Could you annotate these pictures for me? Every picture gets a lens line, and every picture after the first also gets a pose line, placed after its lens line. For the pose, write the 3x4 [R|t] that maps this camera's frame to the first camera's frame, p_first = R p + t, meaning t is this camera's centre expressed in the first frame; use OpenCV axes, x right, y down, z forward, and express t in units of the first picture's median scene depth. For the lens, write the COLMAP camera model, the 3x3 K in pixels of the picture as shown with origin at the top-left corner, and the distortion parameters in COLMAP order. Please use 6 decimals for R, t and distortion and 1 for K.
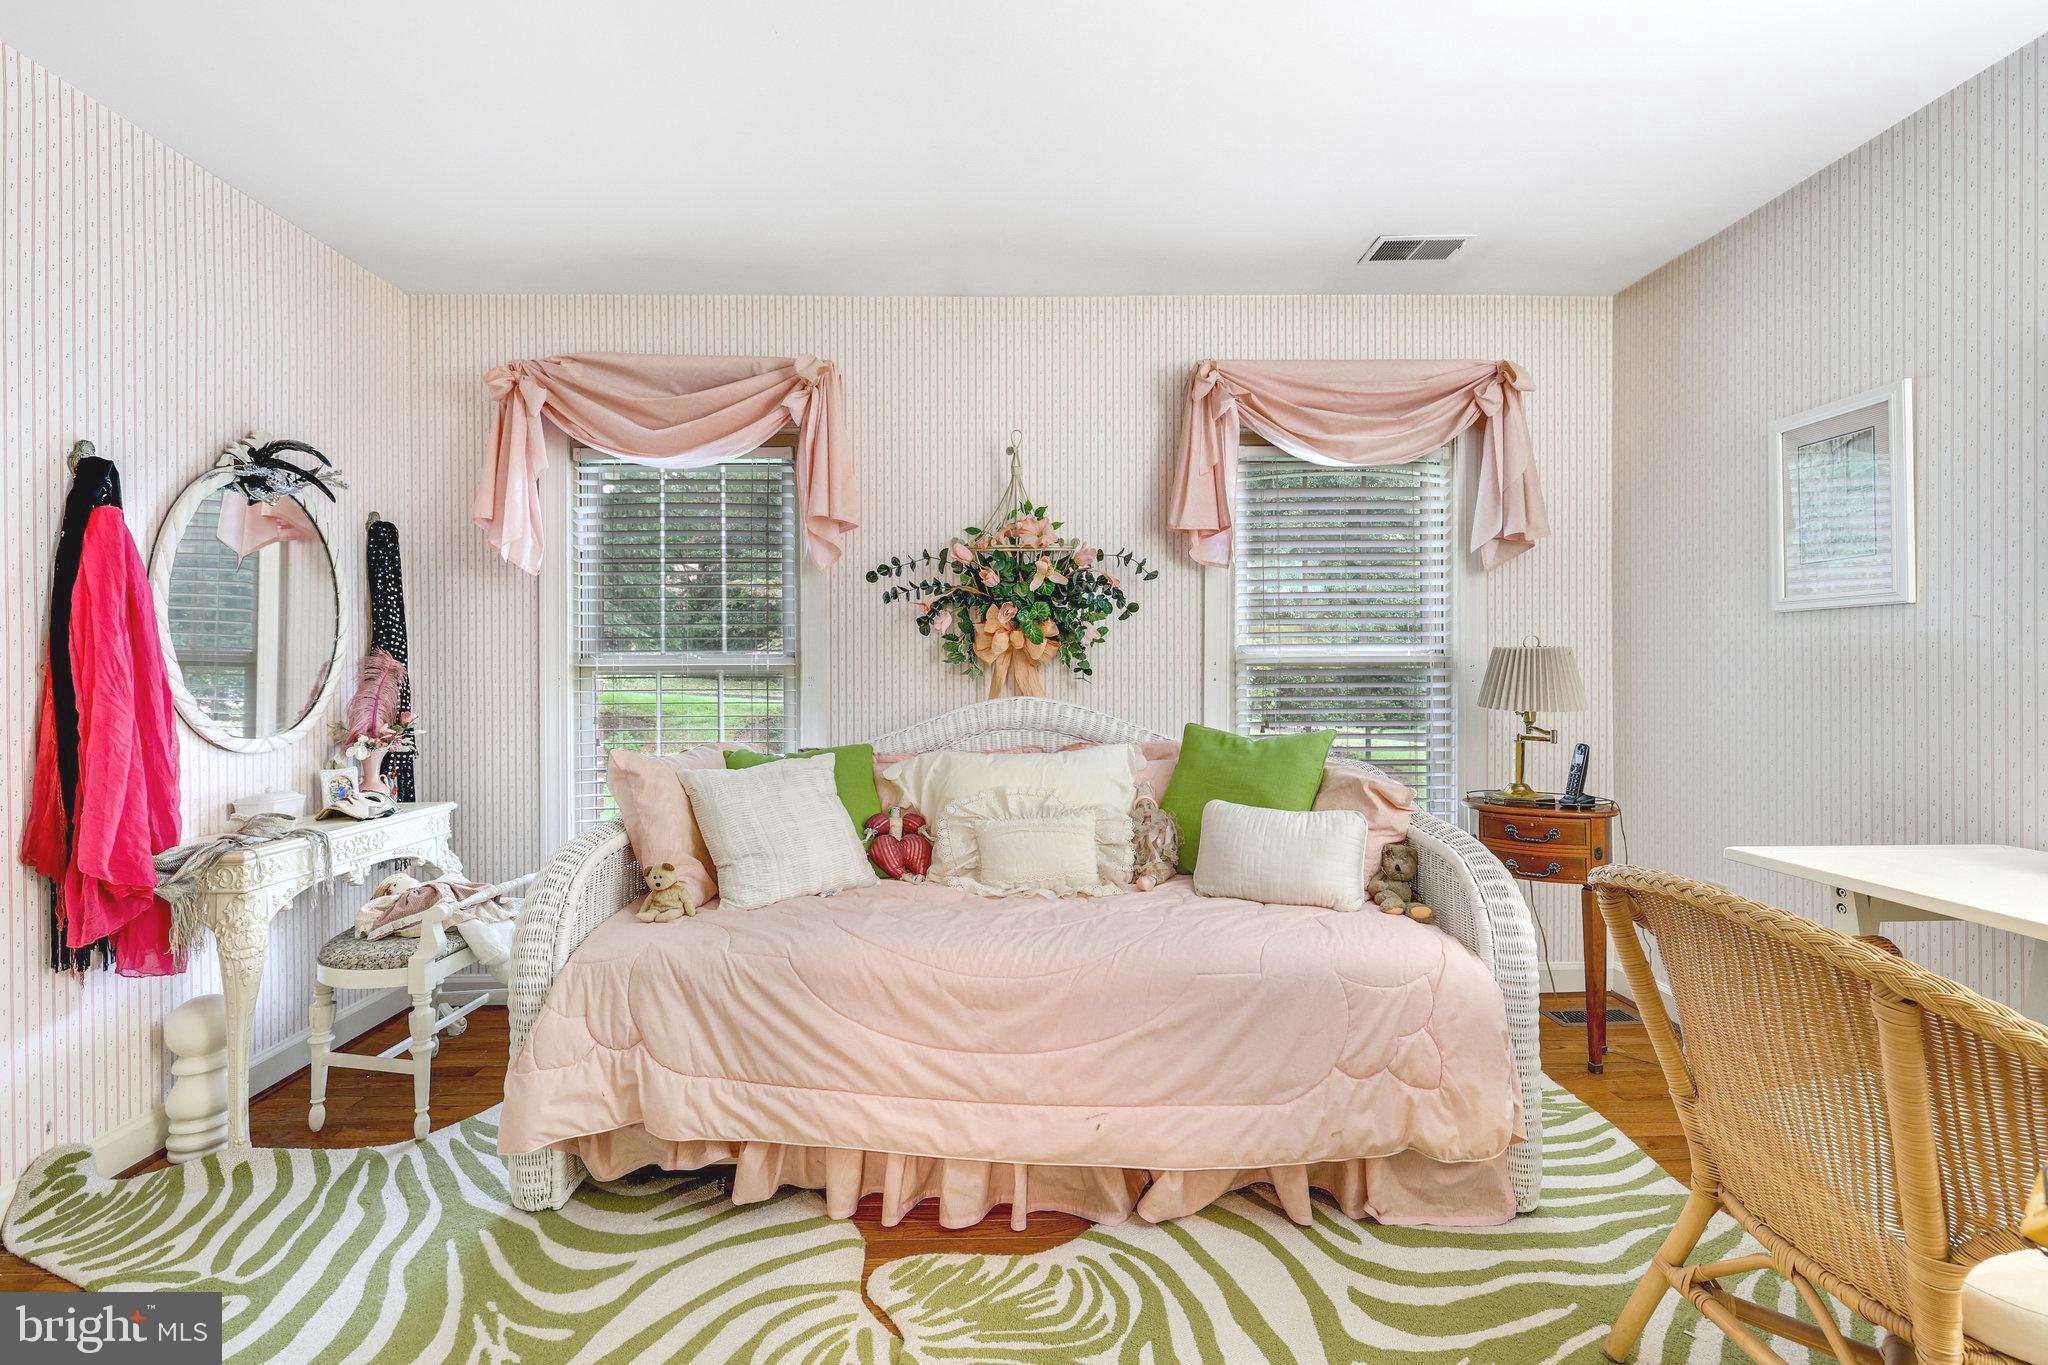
lens RADIAL K [[897.6, 0, 1023.3], [0, 897.6, 674.1], [0, 0, 1]] dist [0.002068, -0.000089]
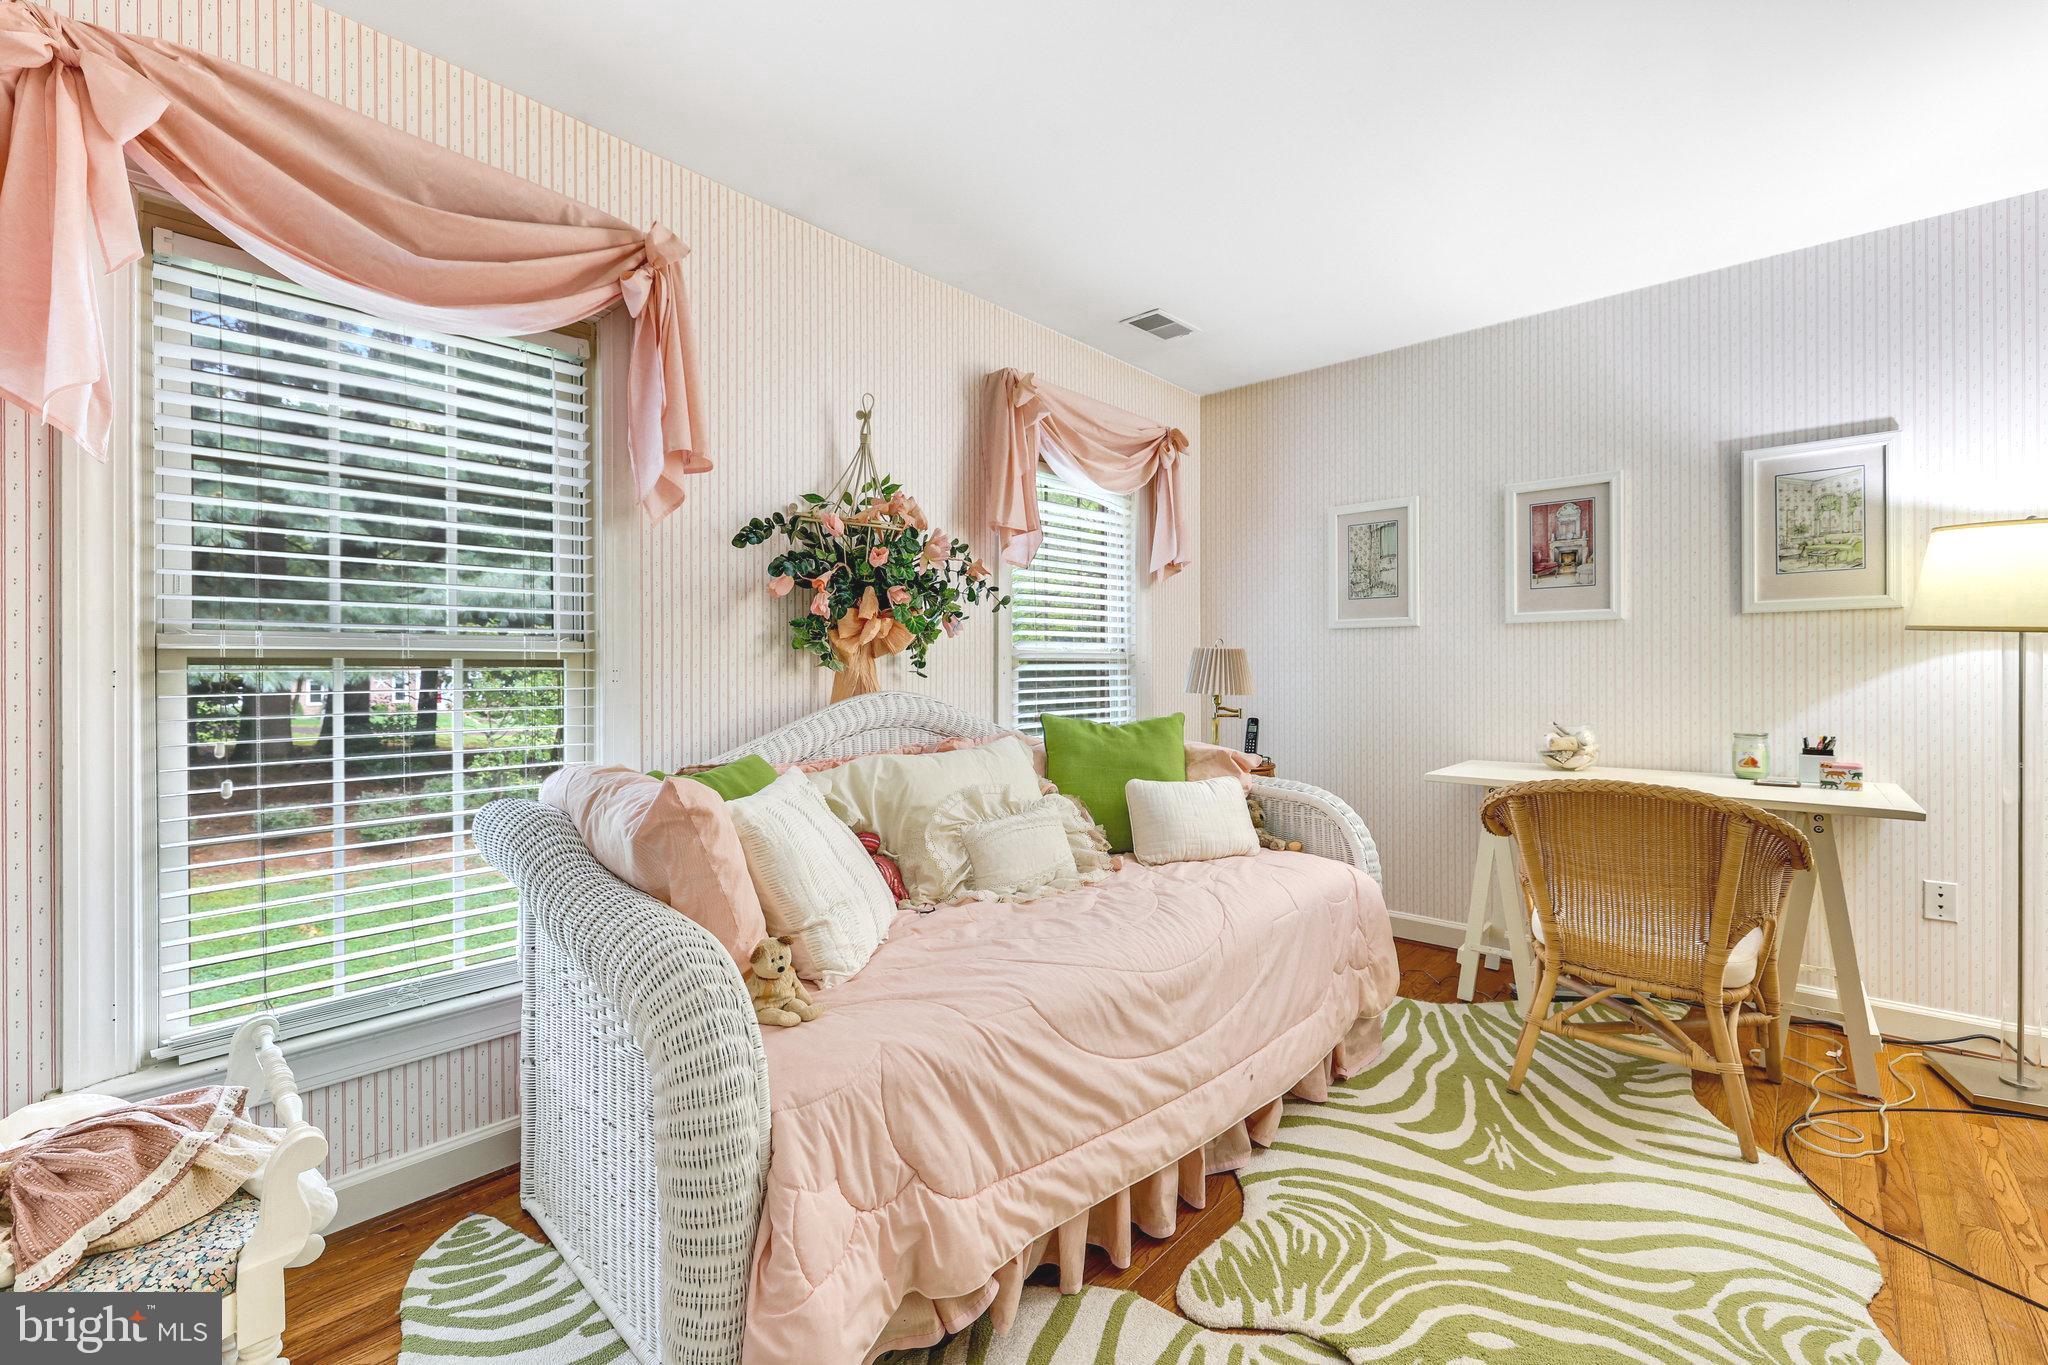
lens RADIAL K [[890.9, 0, 1001.6], [0, 890.9, 671.9], [0, 0, 1]] dist [0.002897, 0.000426]
pose [[0.676956, 0.000799, 0.736023, -0.884142], [0.001404, 0.999996, -0.002377, 0.011914], [-0.736022, 0.002643, 0.676953, 0.467266]]
